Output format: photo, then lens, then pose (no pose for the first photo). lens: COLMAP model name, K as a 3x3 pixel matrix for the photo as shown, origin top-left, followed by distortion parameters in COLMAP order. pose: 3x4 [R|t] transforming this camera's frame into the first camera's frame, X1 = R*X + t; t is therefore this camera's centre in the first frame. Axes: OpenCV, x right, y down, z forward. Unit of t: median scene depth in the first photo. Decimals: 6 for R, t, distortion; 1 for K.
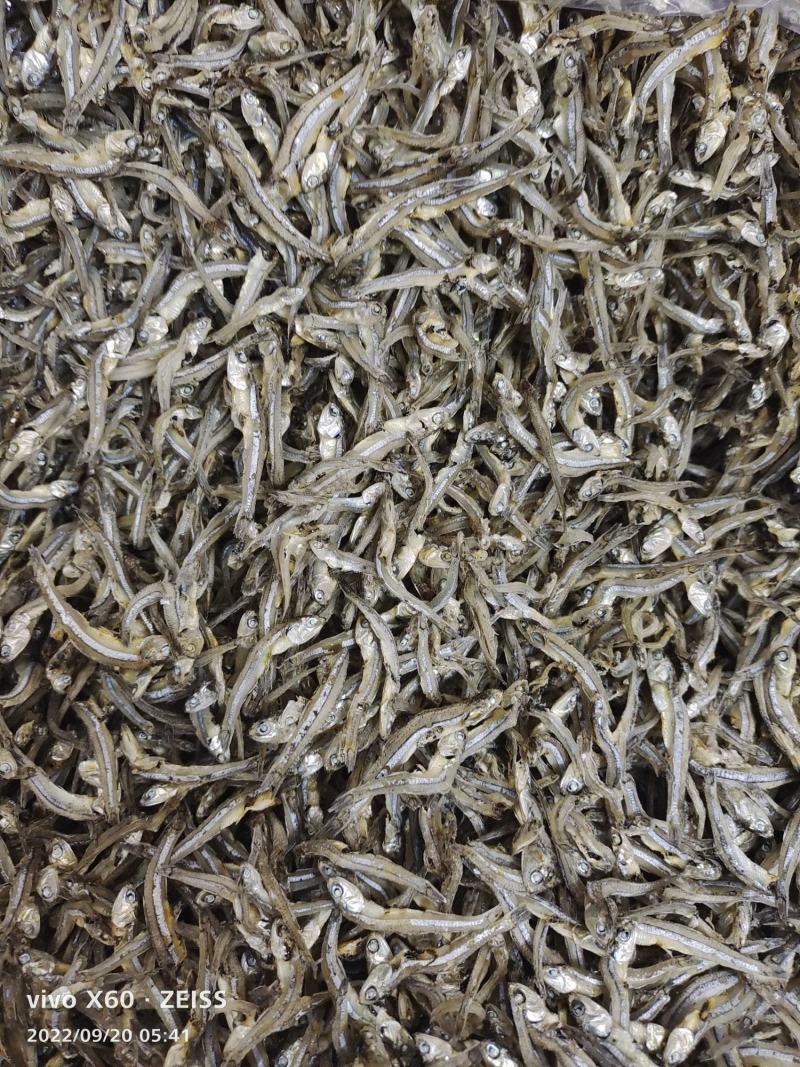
lens RADIAL K [[787.7, 0, 400.0], [0, 787.7, 533.5], [0, 0, 1]] dist [0.070264, -0.194157]
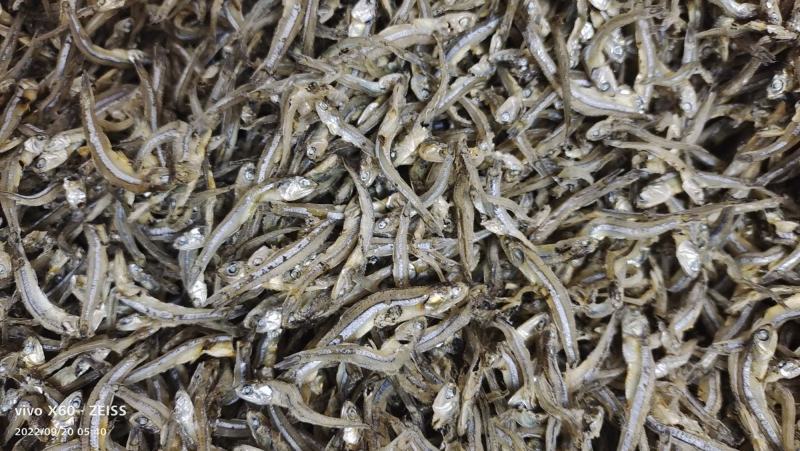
lens RADIAL K [[599.3, 0, 400.0], [0, 599.3, 225.5], [0, 0, 1]] dist [0.008630, -0.068271]
pose [[0.970837, 0.210421, -0.114886, 0.107325], [-0.220974, 0.971266, -0.088393, 0.194600], [0.092986, 0.111202, 0.989438, 0.224556]]
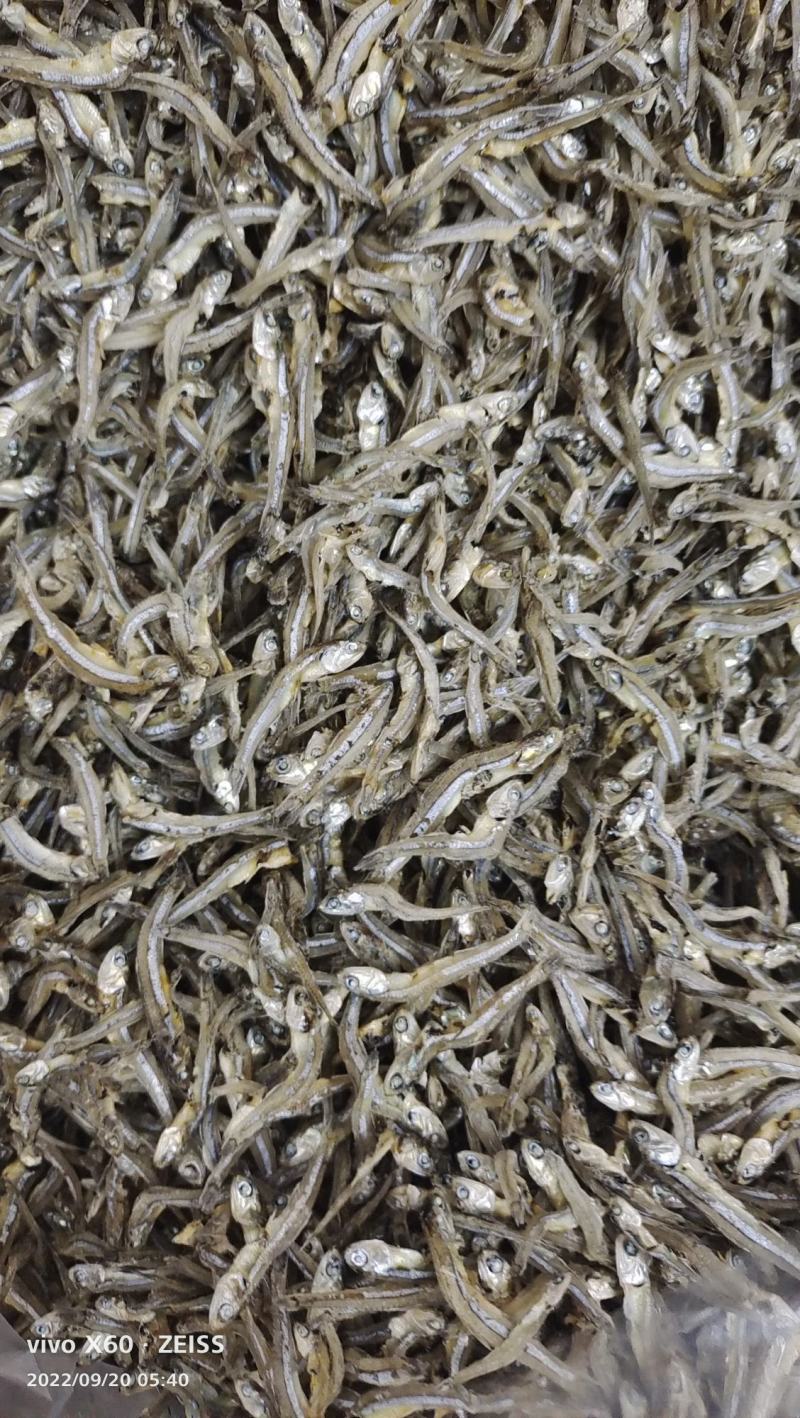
lens RADIAL K [[1062.2, 0, 400.0], [0, 1062.2, 709.0], [0, 0, 1]] dist [0.008630, -0.068271]
pose [[0.999260, 0.038148, -0.004970, -0.041013], [-0.037720, 0.996948, 0.068353, 0.093798], [0.007562, -0.068115, 0.997649, -0.121508]]
